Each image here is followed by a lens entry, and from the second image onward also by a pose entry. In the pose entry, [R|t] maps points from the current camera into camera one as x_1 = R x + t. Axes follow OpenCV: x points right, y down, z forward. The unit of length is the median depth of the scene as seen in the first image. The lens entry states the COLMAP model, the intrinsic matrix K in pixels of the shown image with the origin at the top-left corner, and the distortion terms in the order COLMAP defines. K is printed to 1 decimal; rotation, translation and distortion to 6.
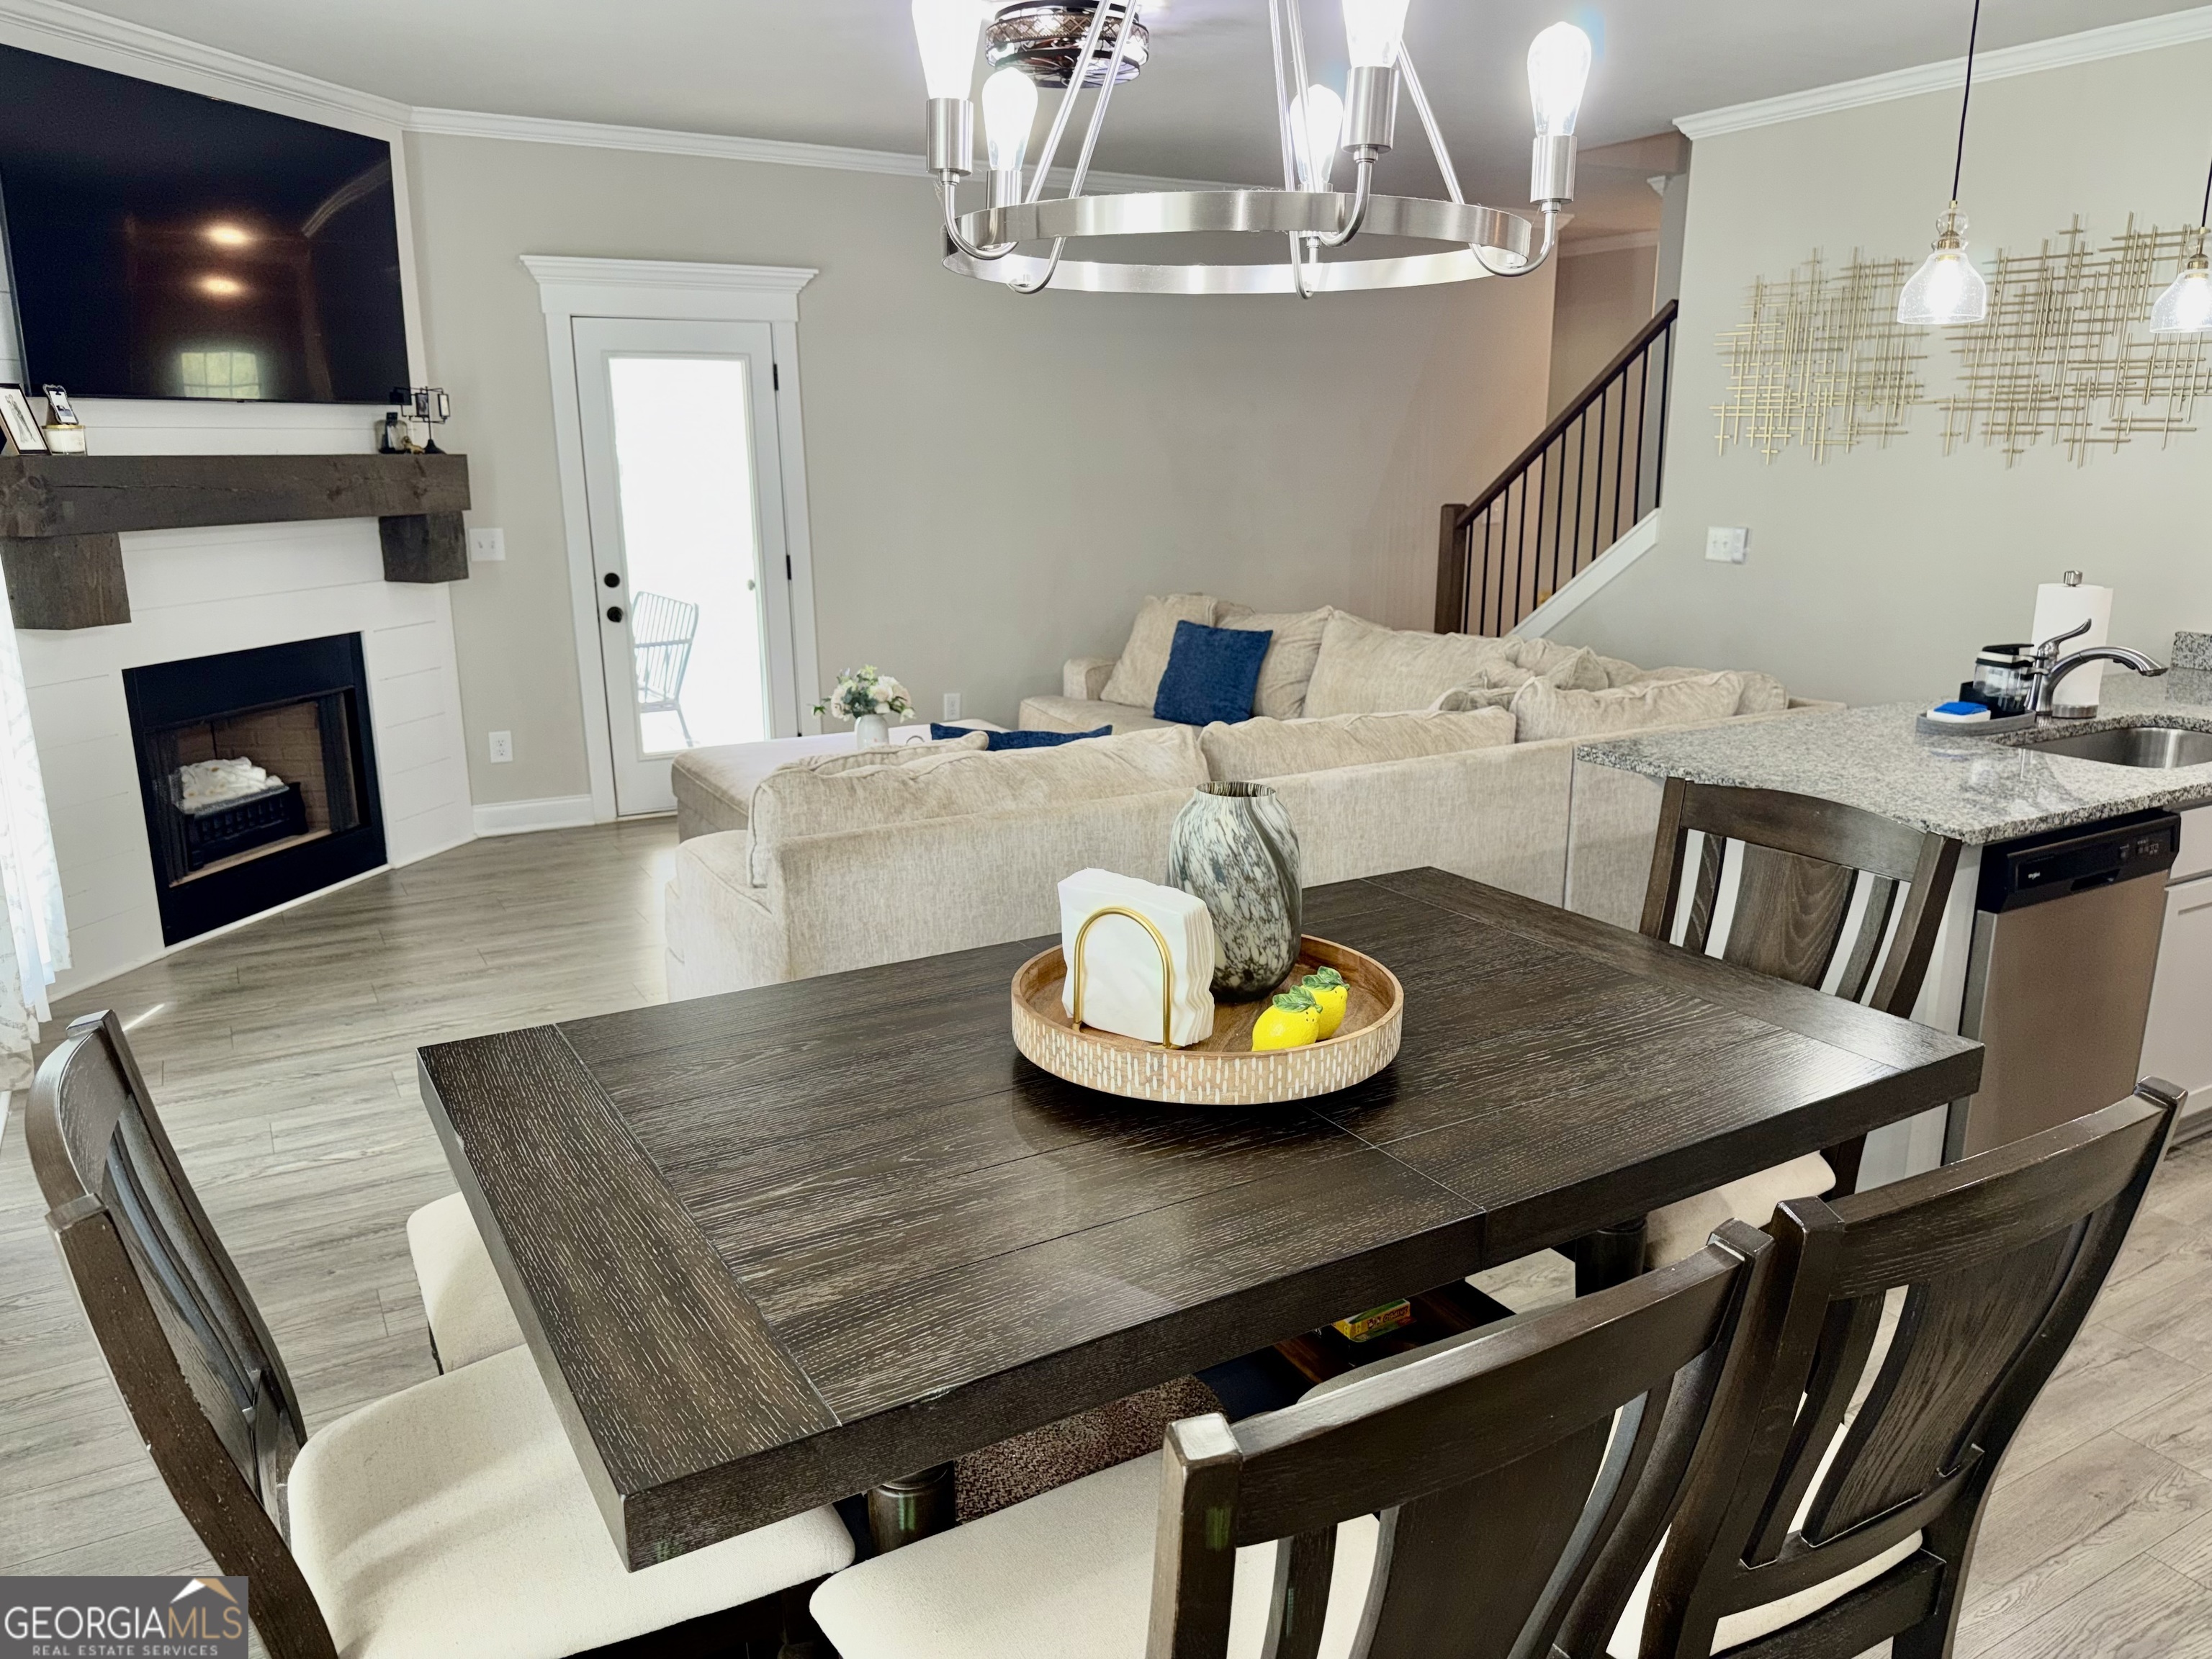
lens RADIAL K [[1564.0, 0, 1099.8], [0, 1564.0, 815.7], [0, 0, 1]] dist [0.054745, -0.055470]
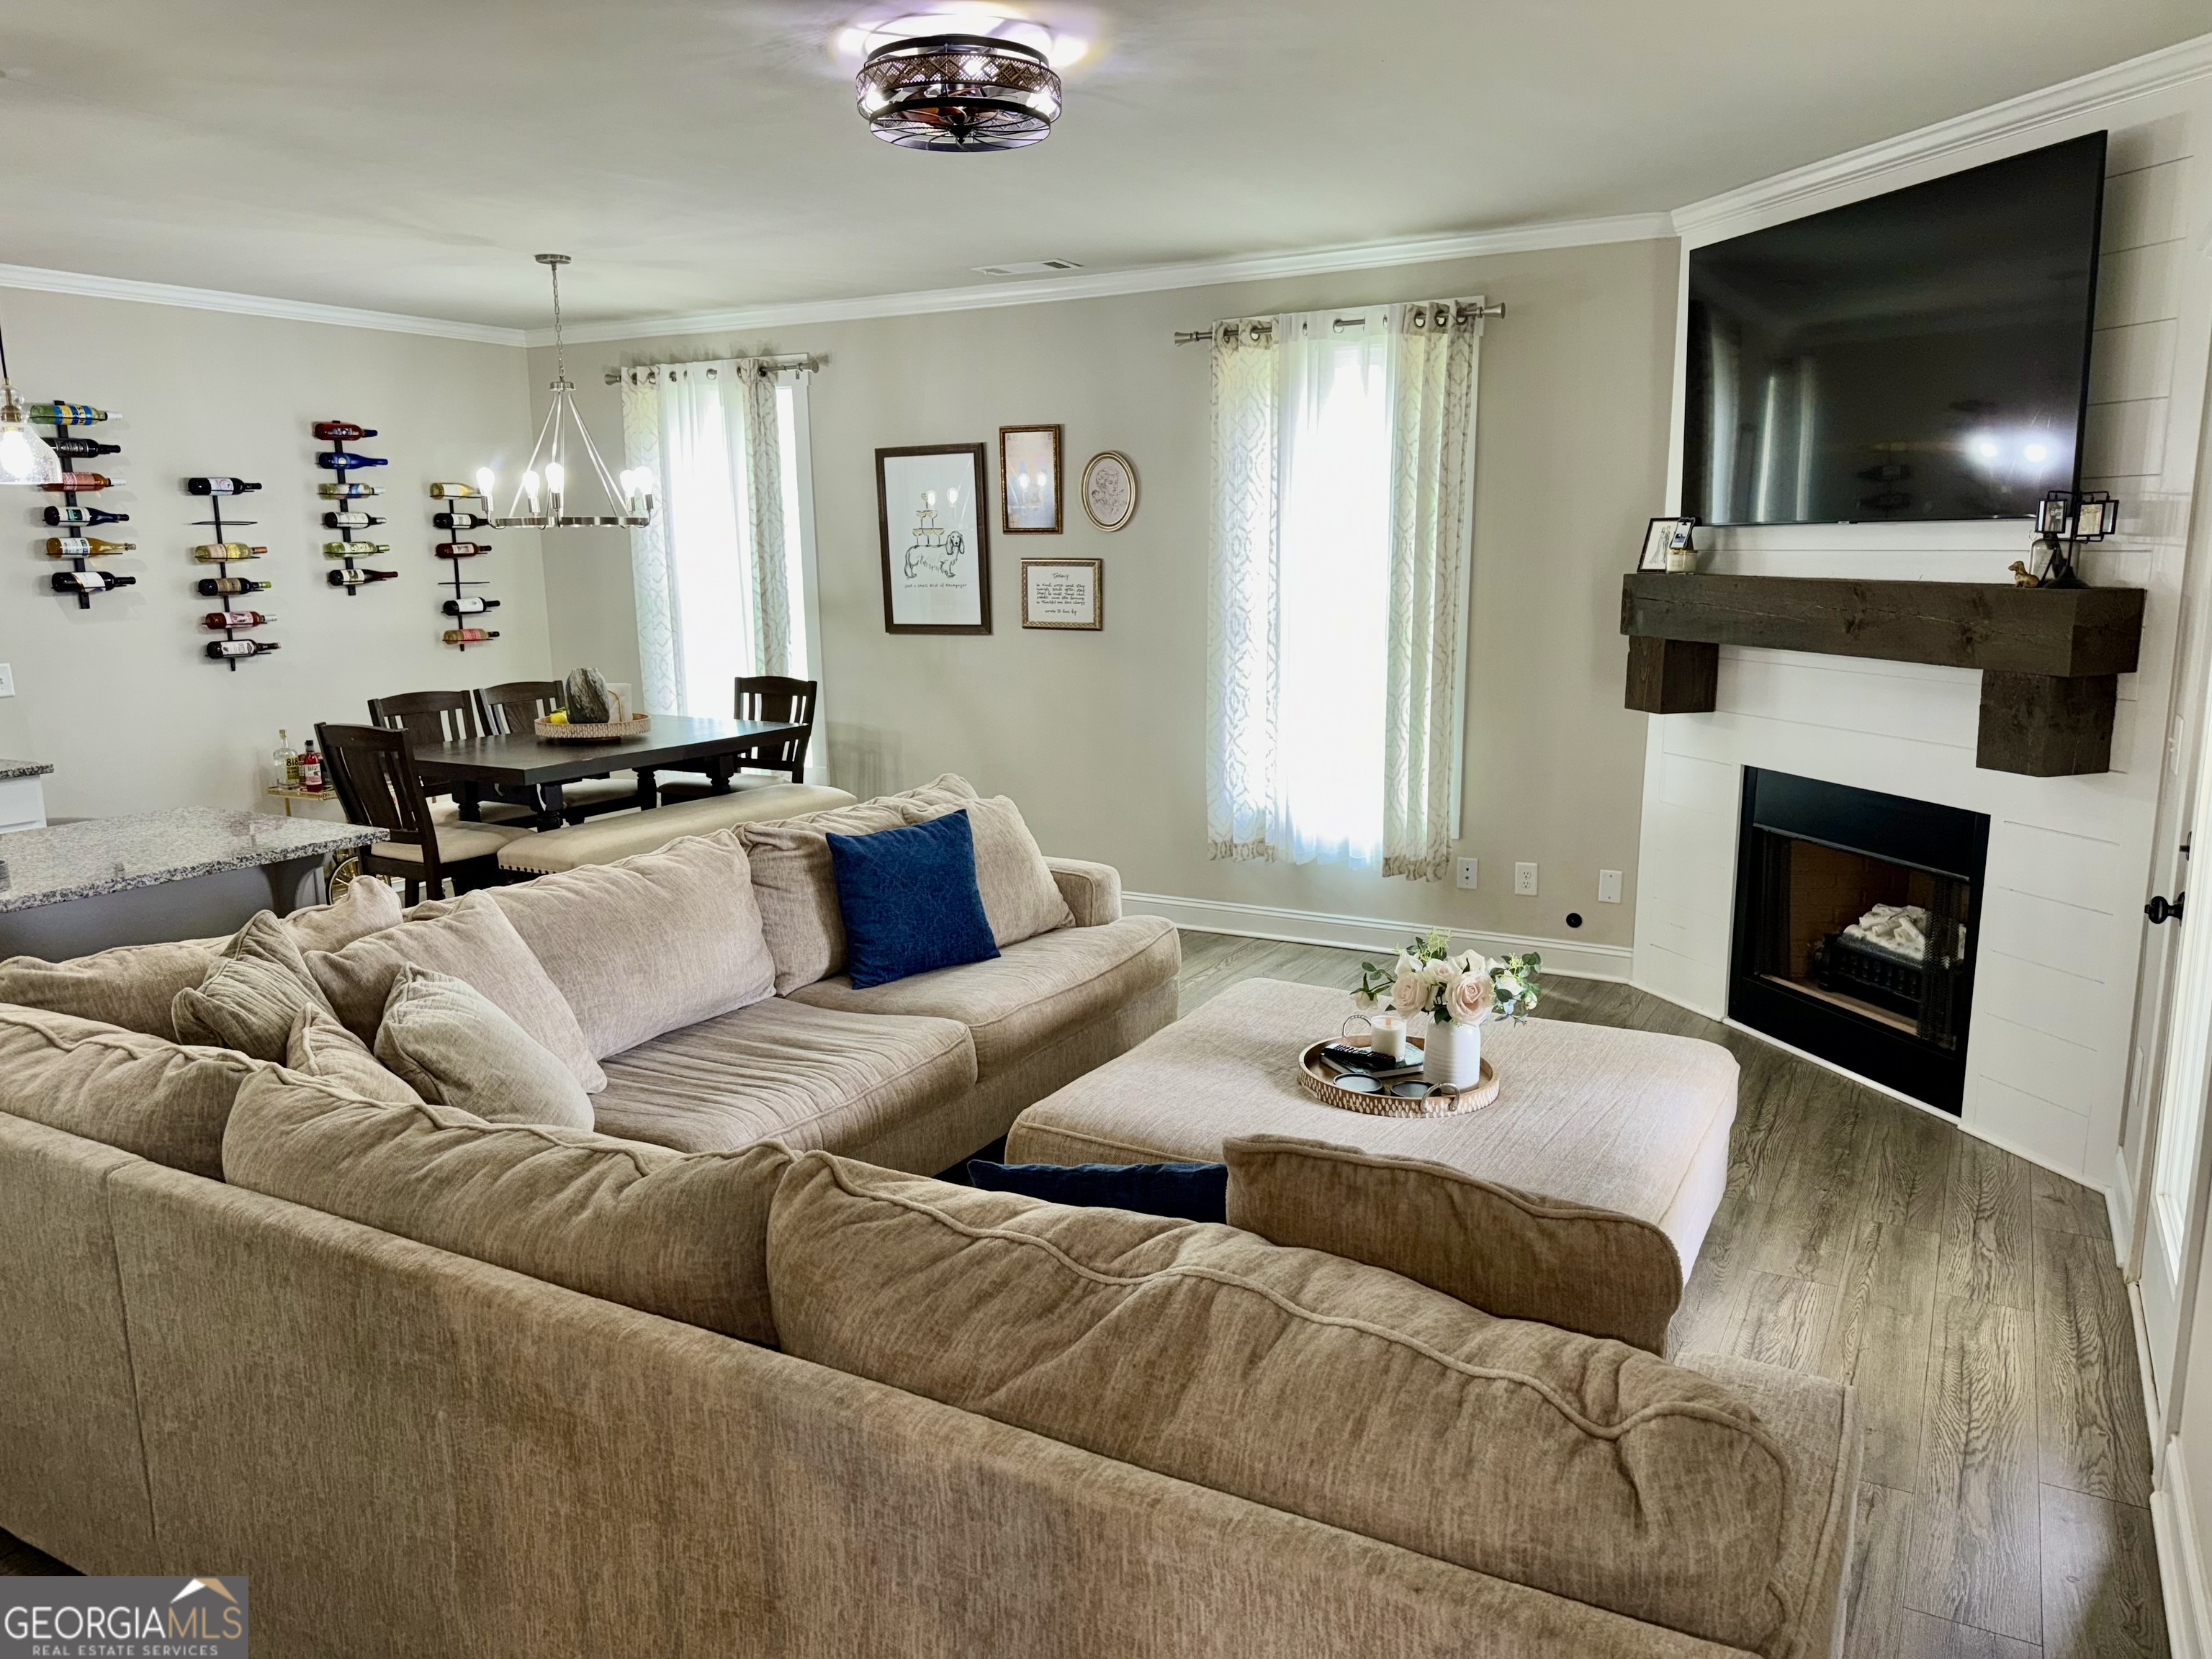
lens RADIAL K [[1564.0, 0, 1103.7], [0, 1564.0, 836.7], [0, 0, 1]] dist [0.054745, -0.055470]
pose [[-0.855773, 0.102701, -0.507056, 0.343954], [-0.110673, 0.921068, 0.373342, -0.423590], [0.505375, 0.375614, -0.776859, 1.704957]]
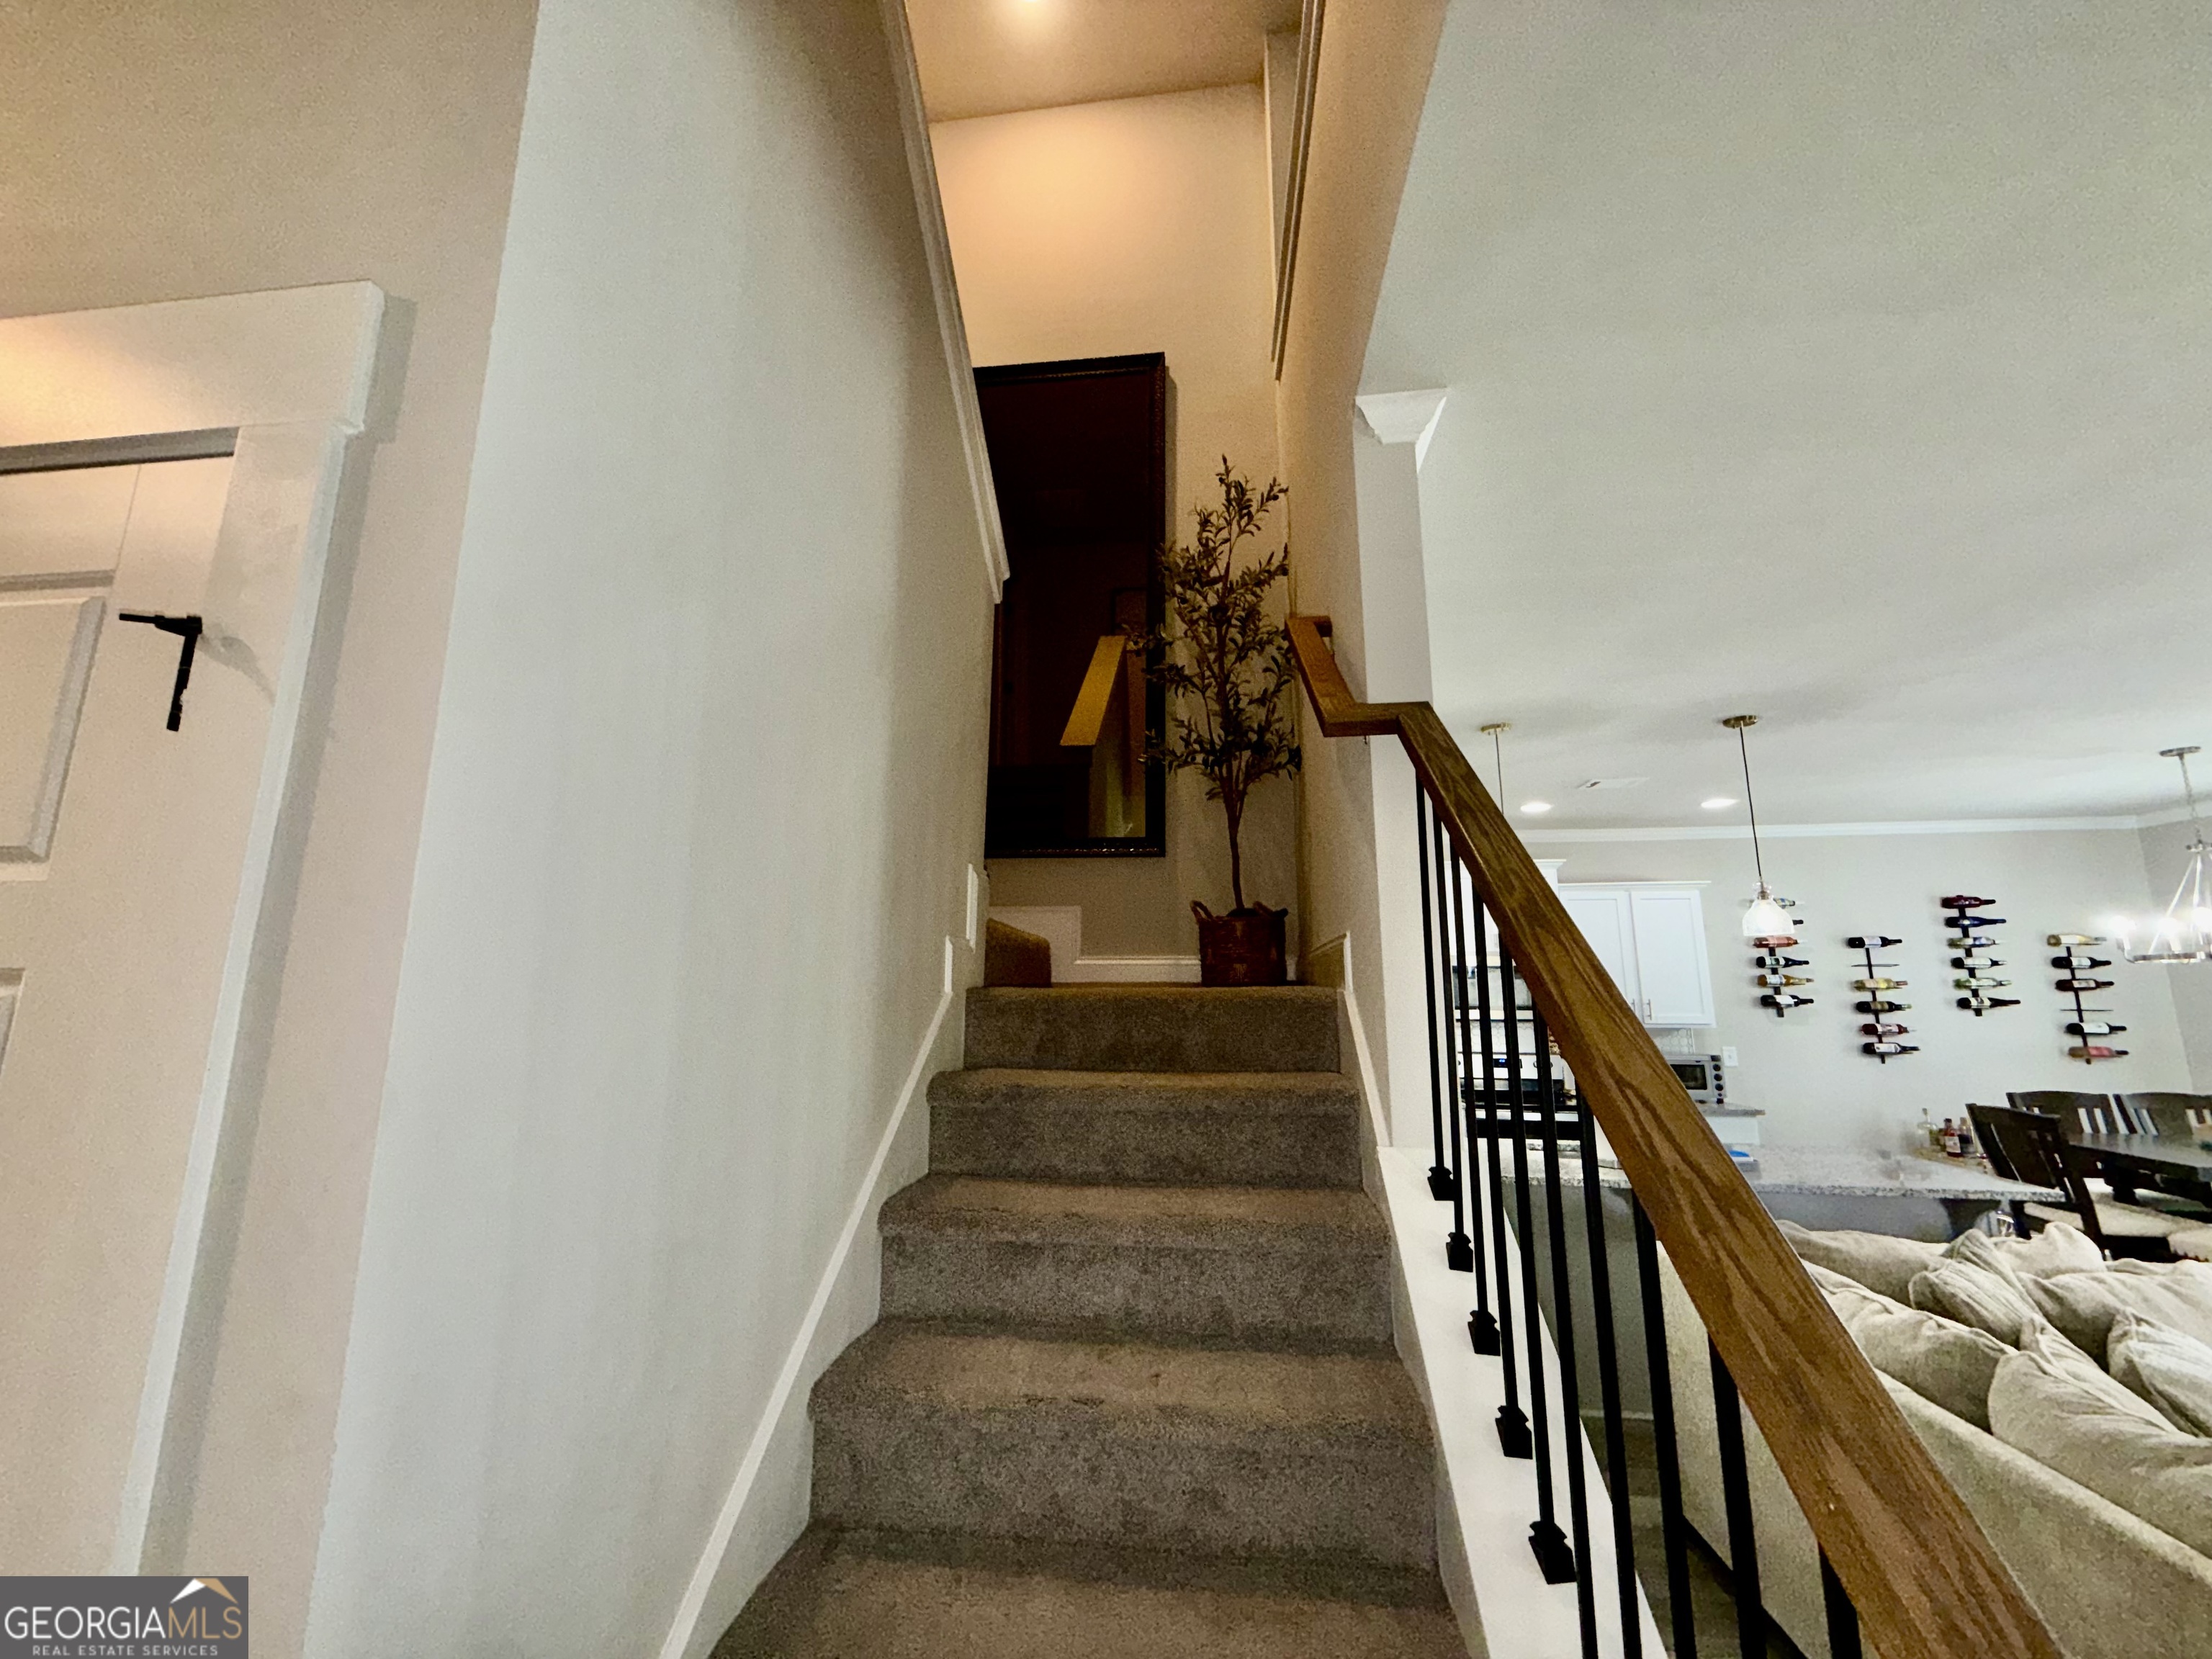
lens RADIAL K [[886.0, 0, 1102.3], [0, 886.0, 832.5], [0, 0, 1]] dist [0.002743, 0.000550]
pose [[-0.804561, 0.102887, 0.584889, 0.394347], [0.133580, 0.990993, 0.009425, -0.401722], [-0.578651, 0.085712, -0.811059, 1.699482]]
